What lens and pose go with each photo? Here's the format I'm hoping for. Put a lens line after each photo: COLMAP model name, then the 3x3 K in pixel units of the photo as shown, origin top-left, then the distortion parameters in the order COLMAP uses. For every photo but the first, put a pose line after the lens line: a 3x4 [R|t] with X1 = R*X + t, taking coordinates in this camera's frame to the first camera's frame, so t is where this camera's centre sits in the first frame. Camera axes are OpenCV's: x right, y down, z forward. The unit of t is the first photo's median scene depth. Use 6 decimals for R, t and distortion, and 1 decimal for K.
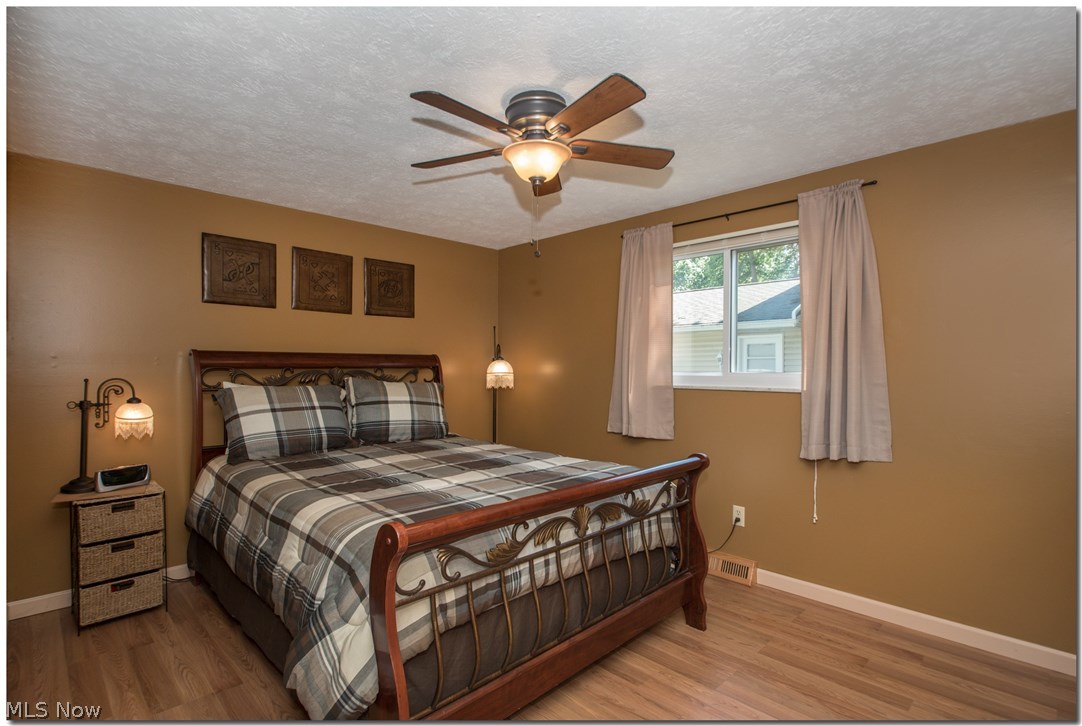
lens RADIAL K [[530.4, 0, 541.0], [0, 530.4, 363.0], [0, 0, 1]] dist [-0.000874, -0.000104]
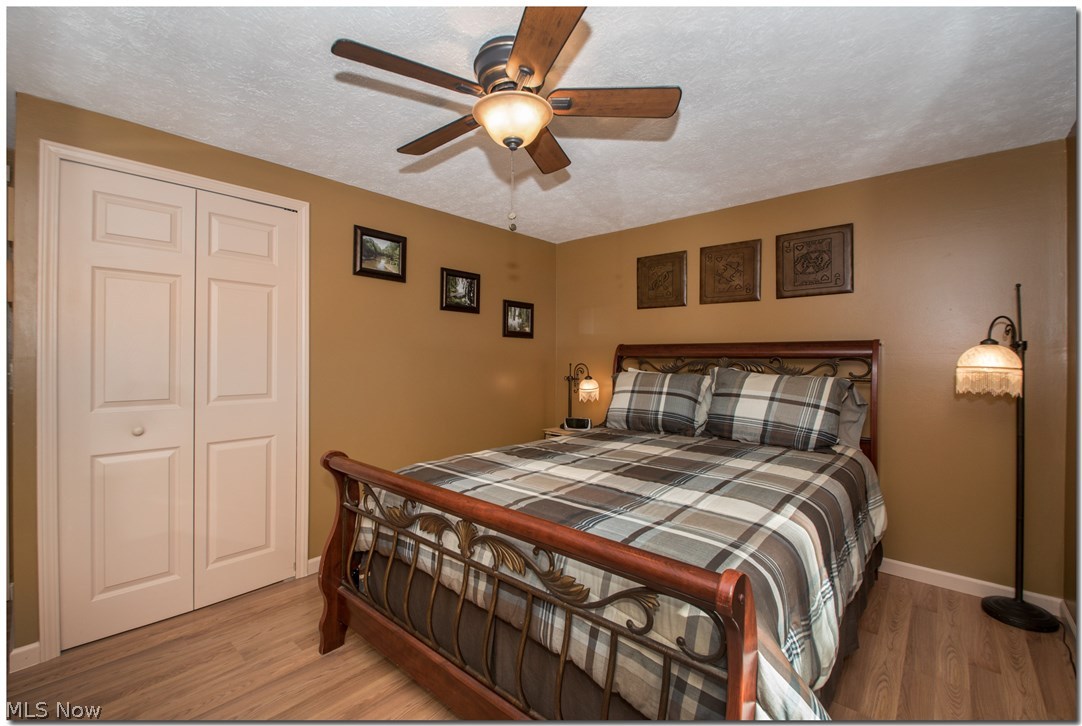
lens RADIAL K [[453.8, 0, 543.1], [0, 453.8, 356.4], [0, 0, 1]] dist [-0.000132, -0.000004]
pose [[0.065317, -0.002720, -0.997861, 0.571207], [0.004126, 0.999988, -0.002456, 0.009568], [0.997856, -0.003957, 0.065328, 0.769496]]
